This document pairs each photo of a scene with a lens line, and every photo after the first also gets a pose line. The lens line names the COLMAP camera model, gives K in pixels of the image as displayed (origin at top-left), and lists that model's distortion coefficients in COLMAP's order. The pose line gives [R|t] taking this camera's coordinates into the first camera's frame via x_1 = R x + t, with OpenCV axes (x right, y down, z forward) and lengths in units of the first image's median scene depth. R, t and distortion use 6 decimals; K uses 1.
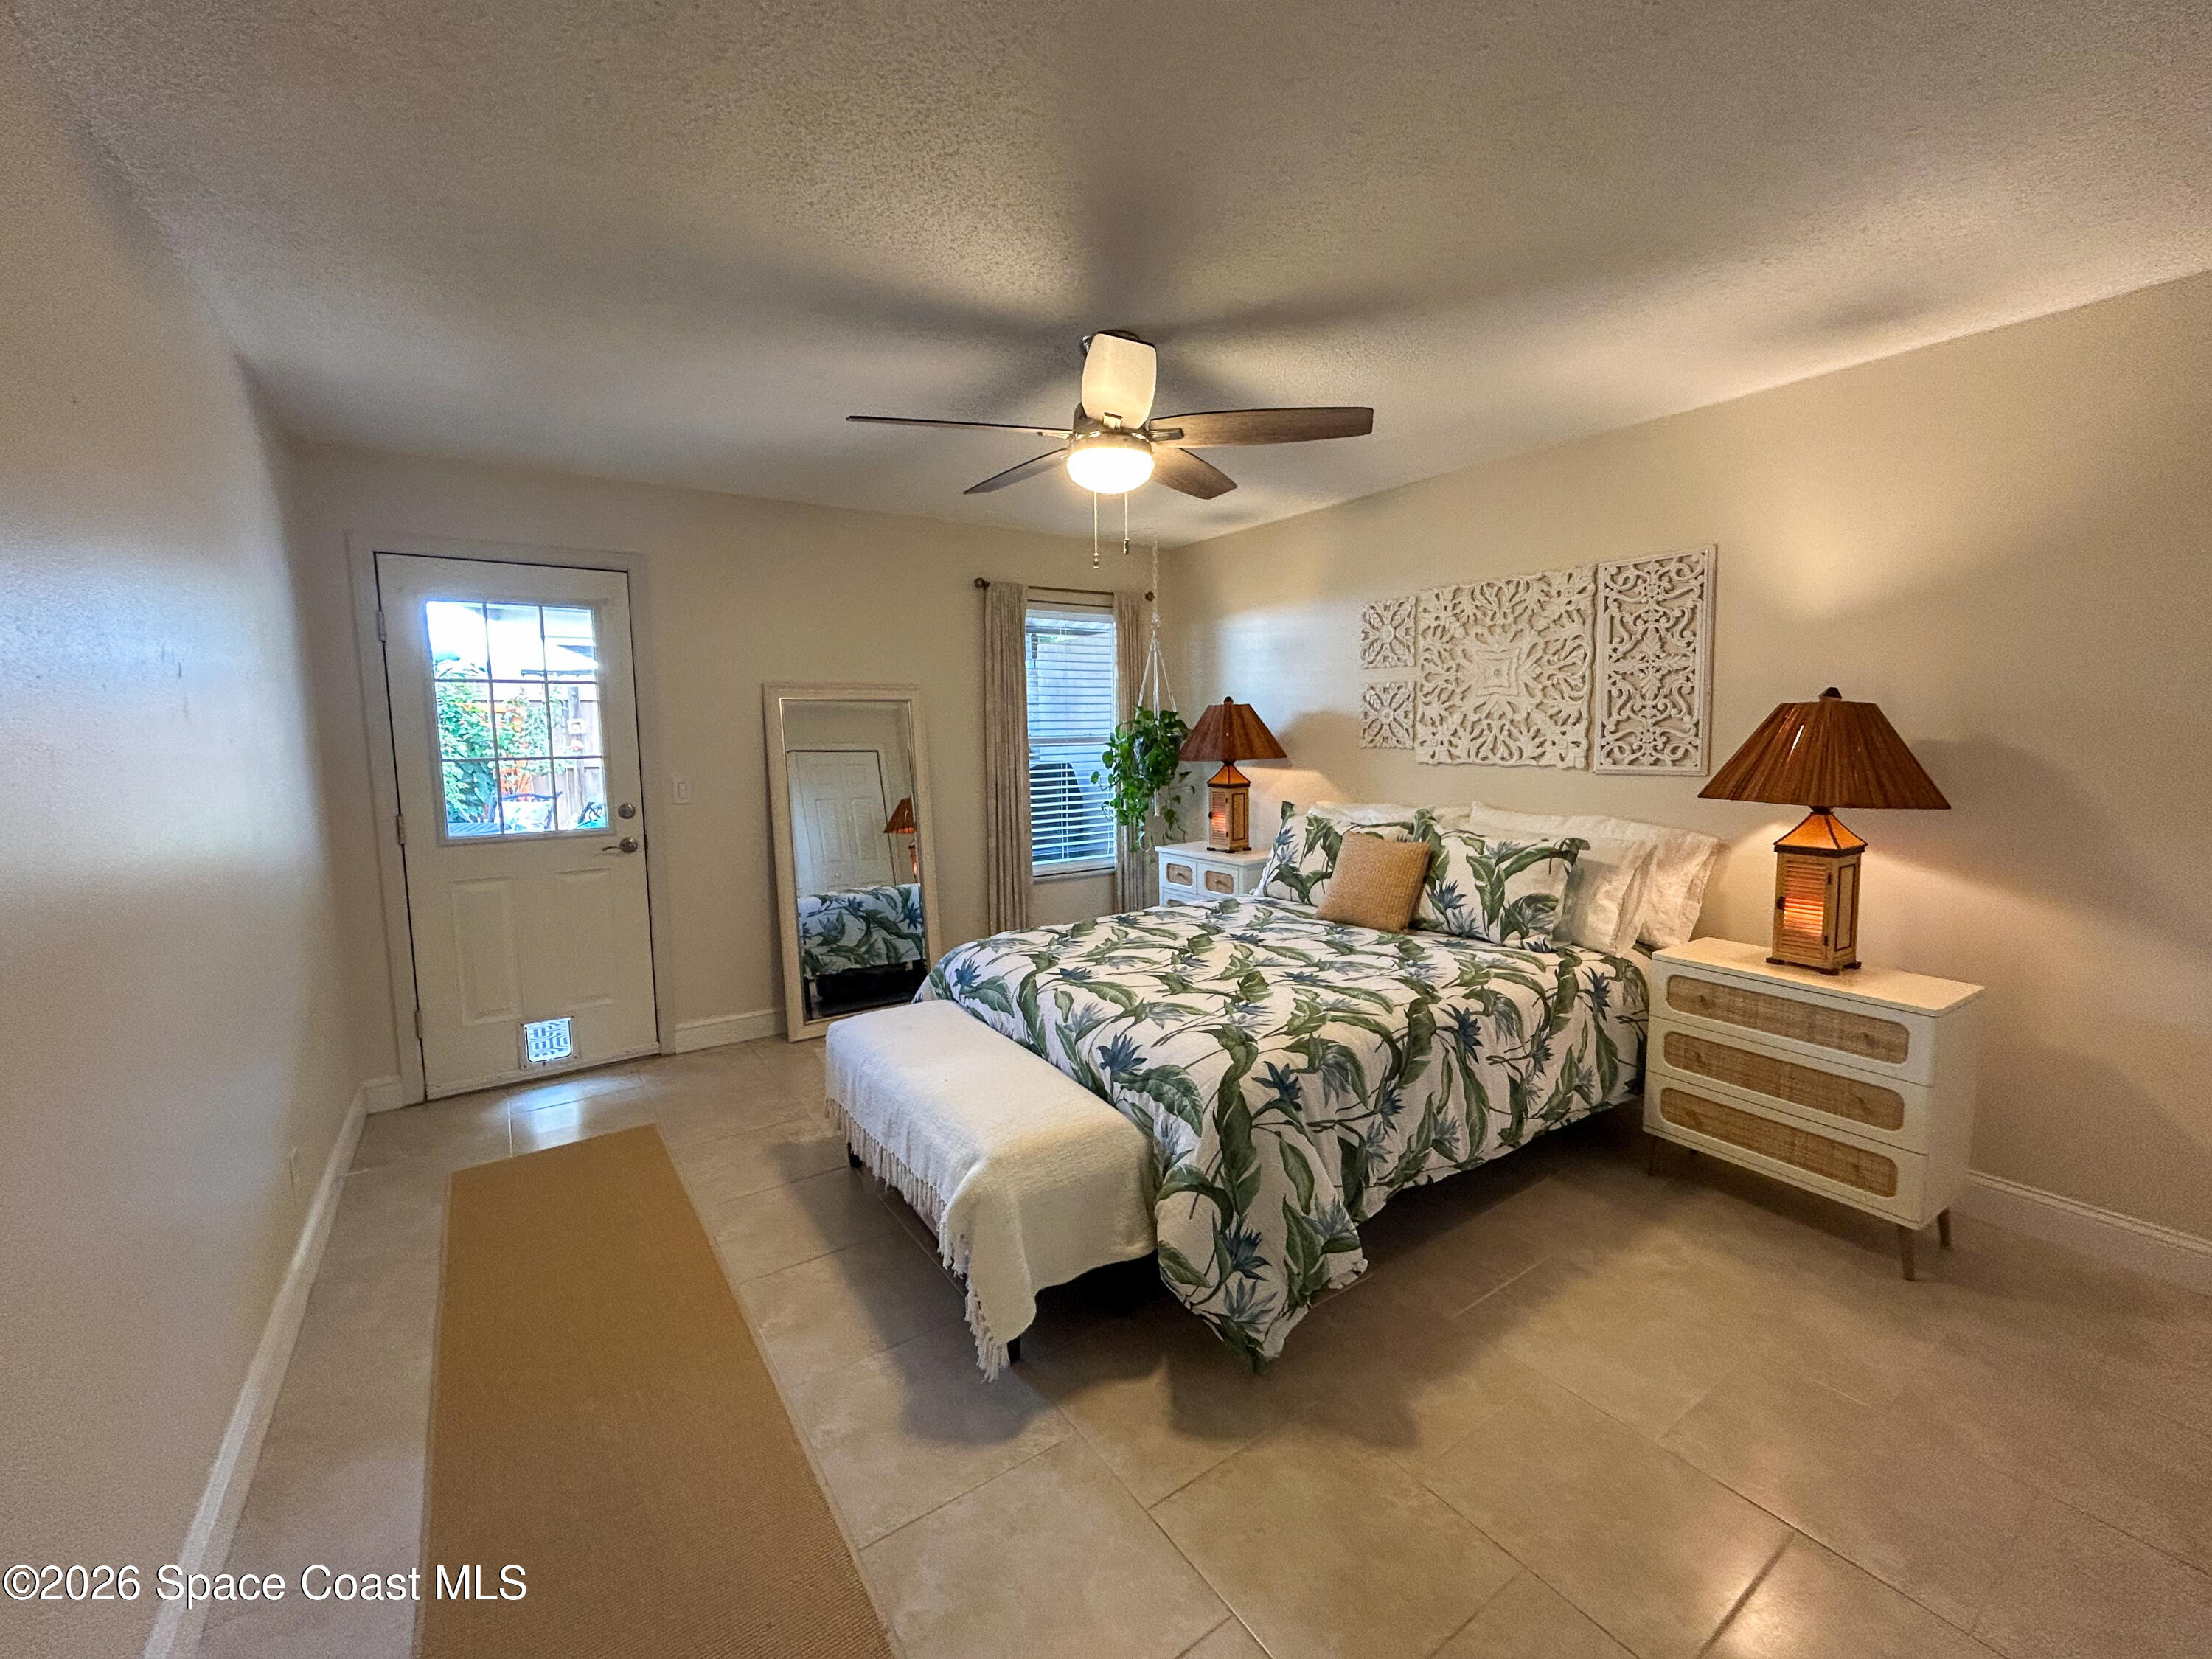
lens RADIAL K [[895.9, 0, 1106.0], [0, 895.9, 829.5], [0, 0, 1]] dist [-0.000938, -0.000648]
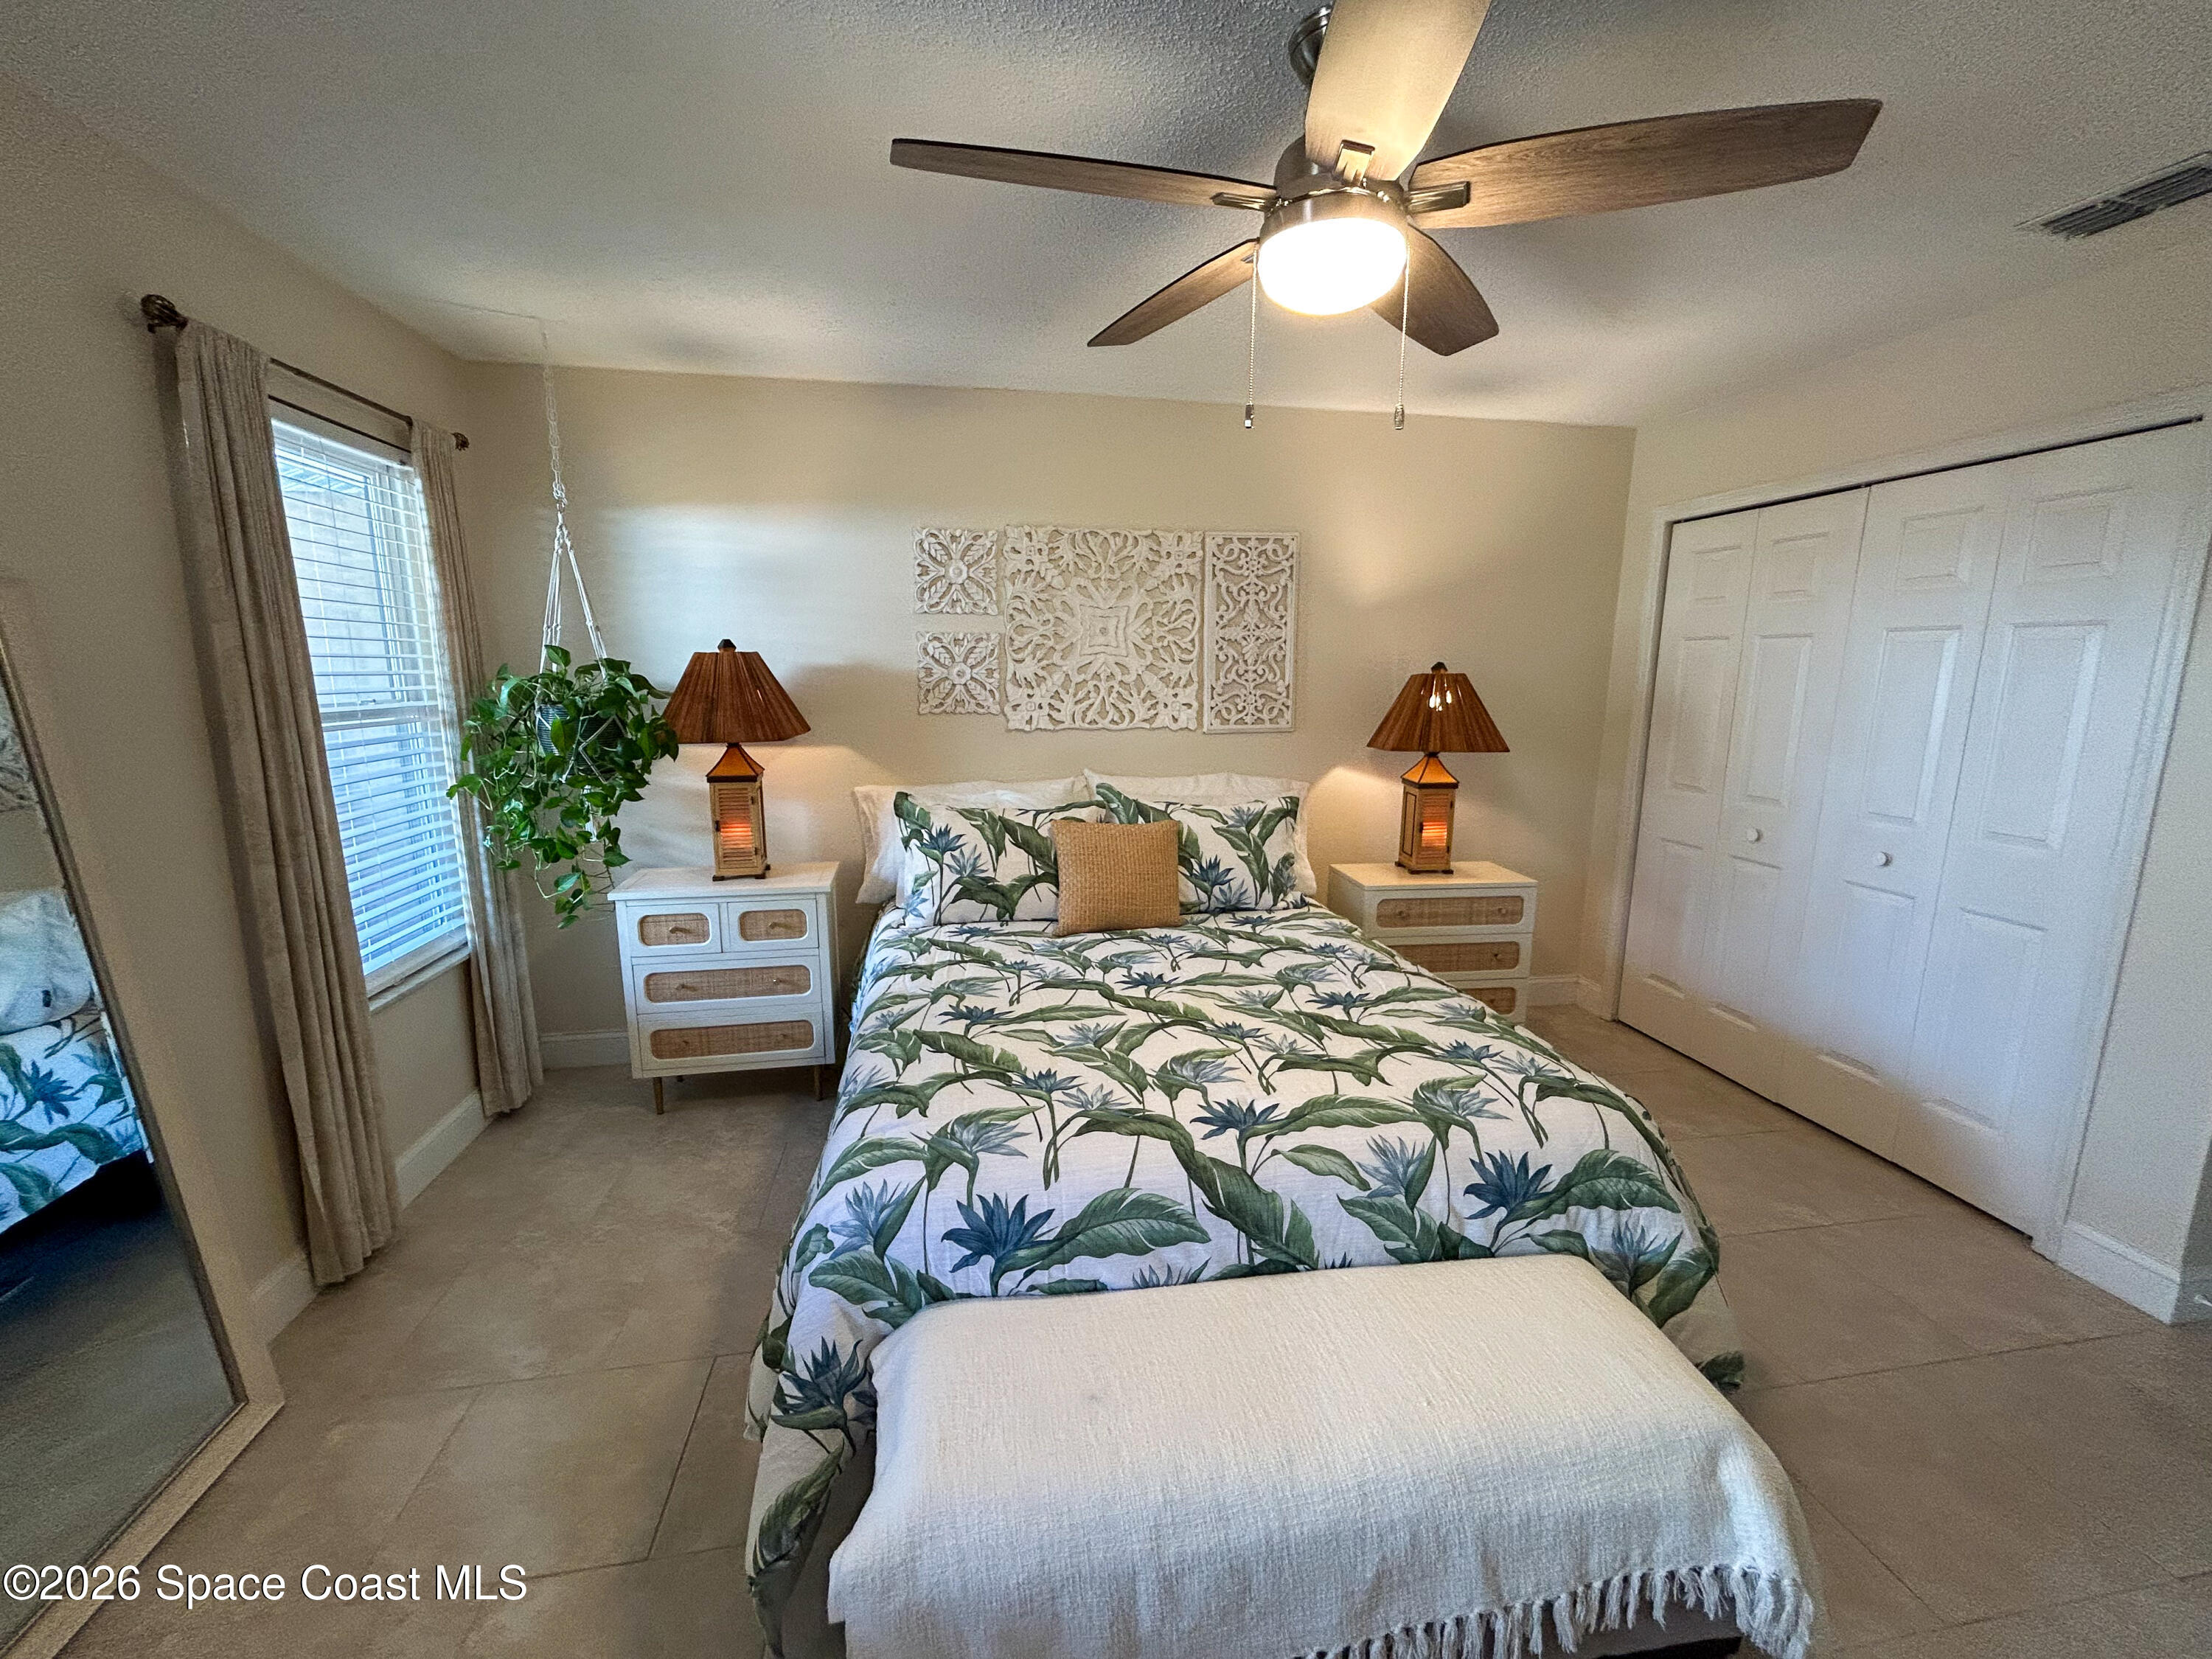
lens RADIAL K [[894.5, 0, 1104.0], [0, 894.5, 831.6], [0, 0, 1]] dist [-0.000306, 0.000115]
pose [[0.419679, -0.153683, 0.894568, -0.468137], [0.094235, 0.987613, 0.125459, -0.091256], [-0.902768, 0.031647, 0.428963, 0.652828]]
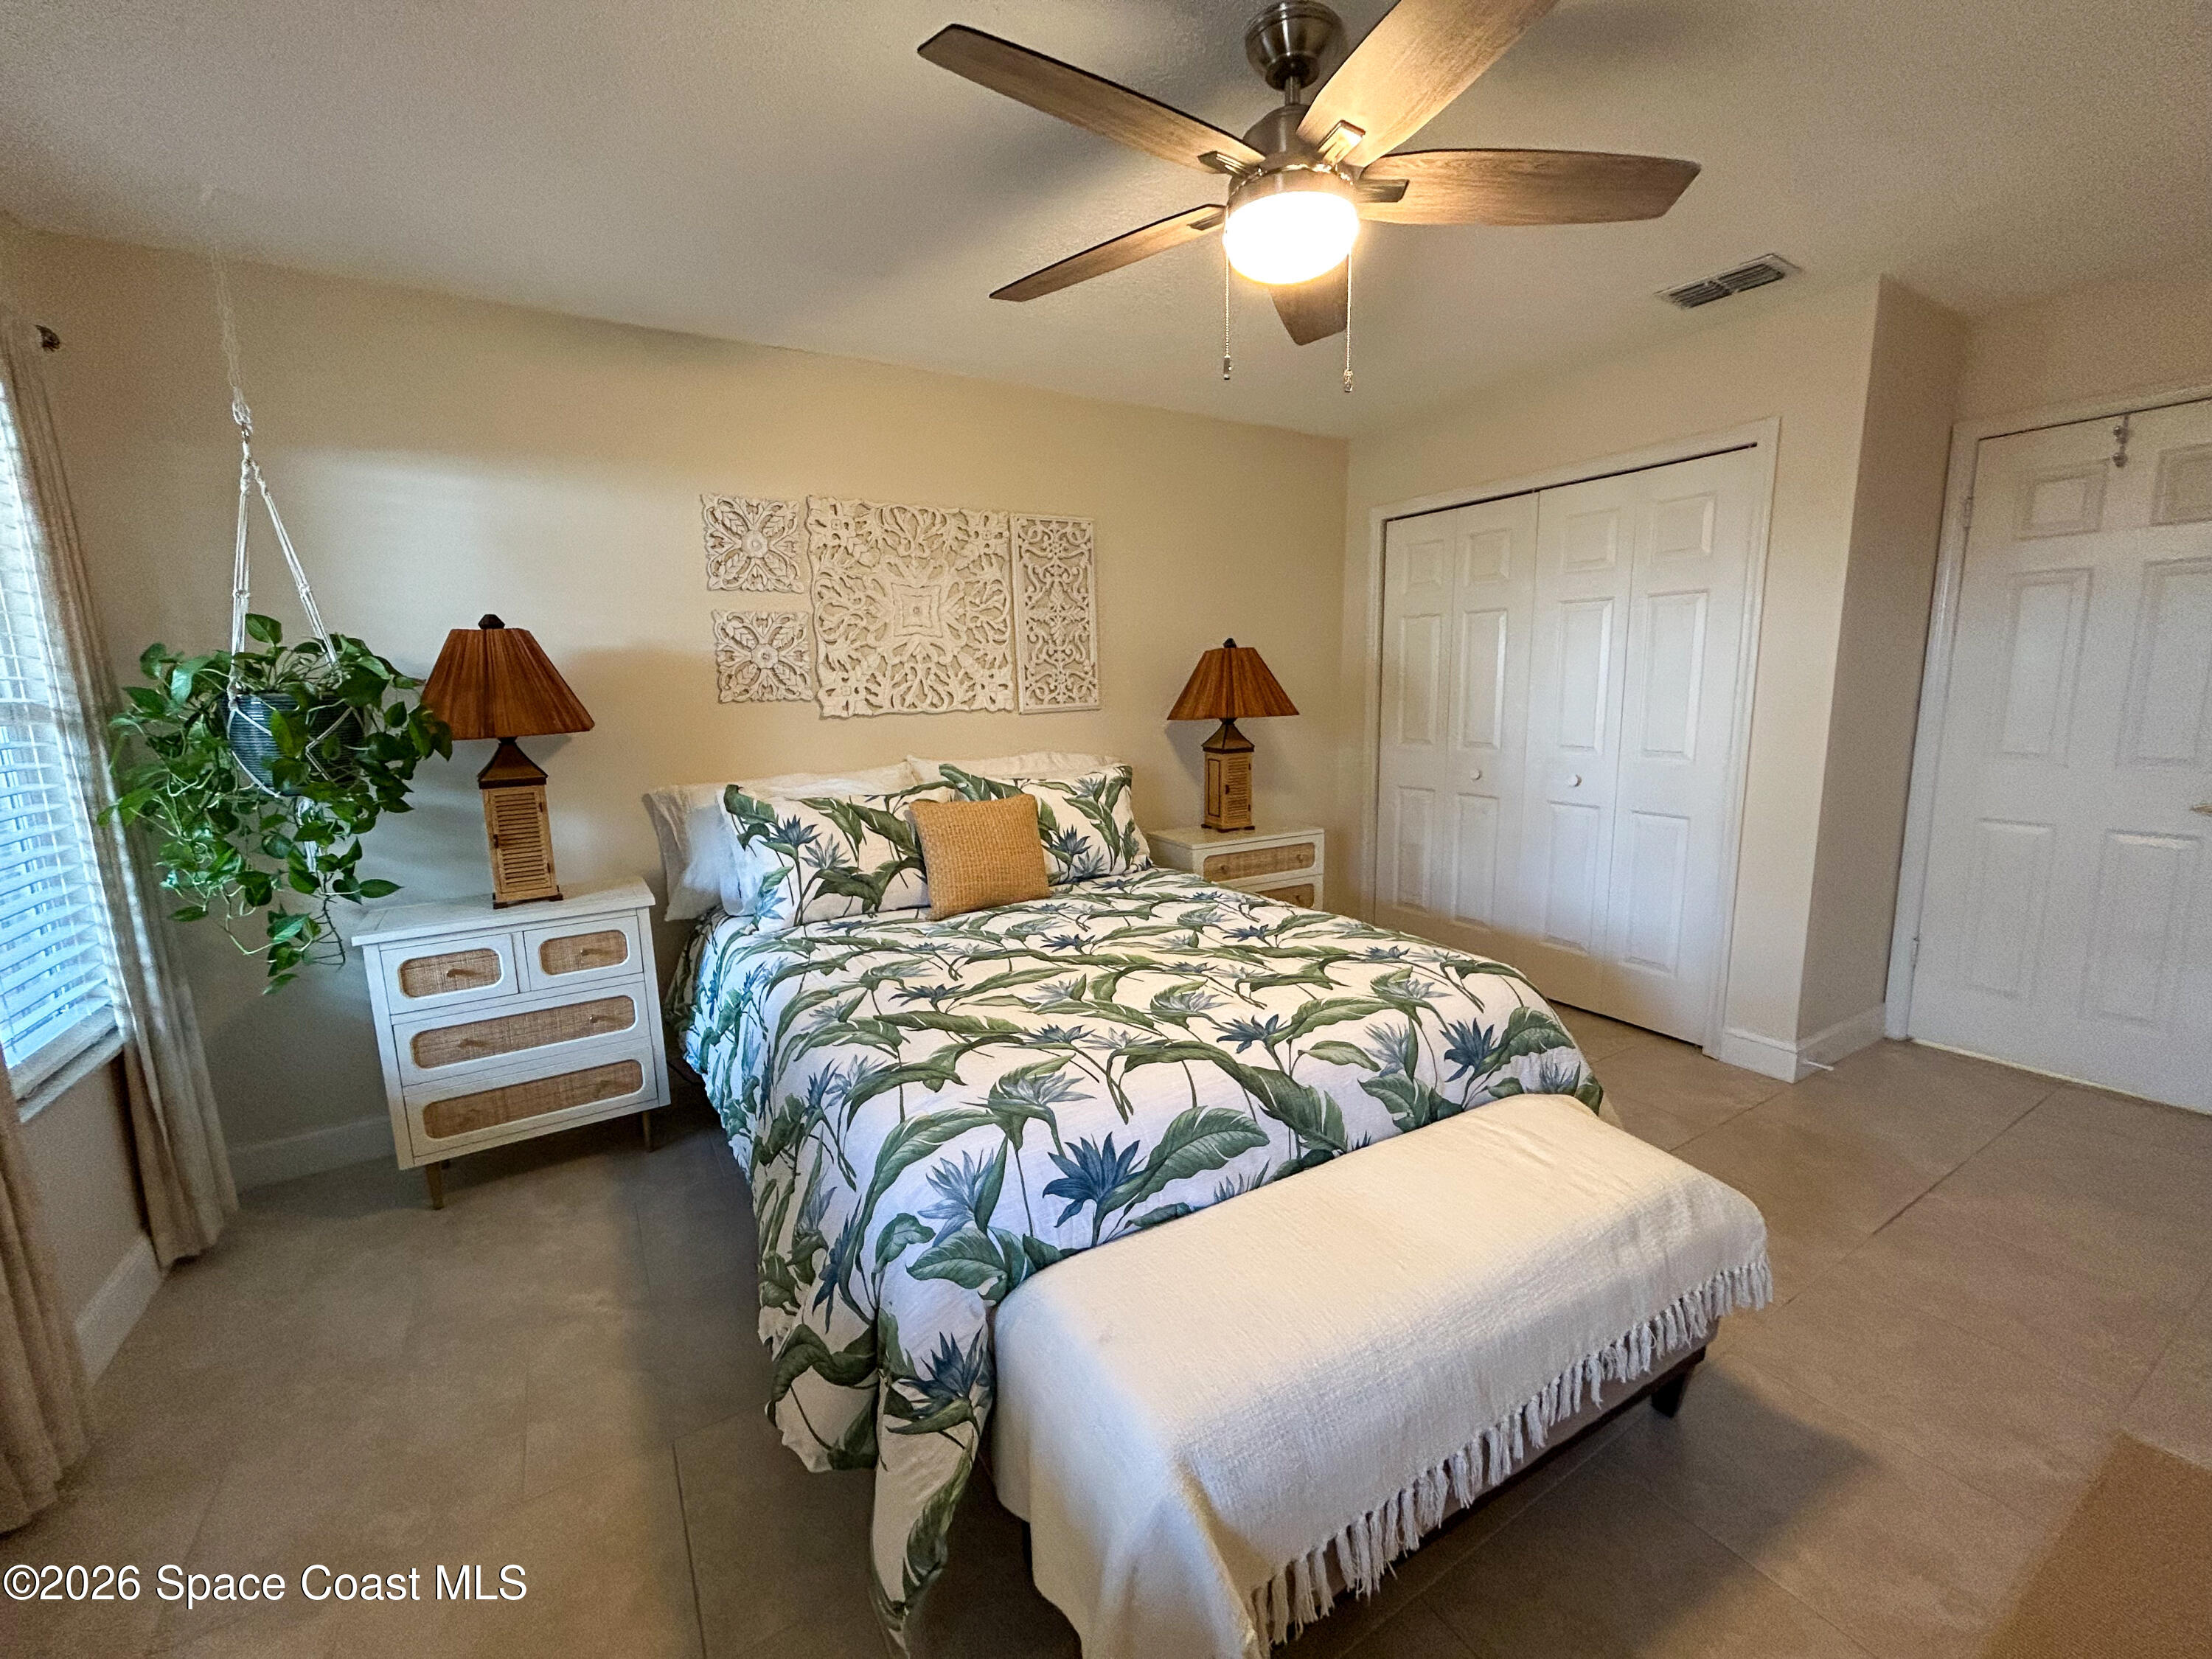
lens RADIAL K [[895.9, 0, 1106.0], [0, 895.9, 829.5], [0, 0, 1]] dist [-0.000938, -0.000648]
pose [[0.058604, -0.157581, 0.985766, -0.520538], [0.136052, 0.979510, 0.148493, -0.071511], [-0.988967, 0.125413, 0.078842, 0.828403]]
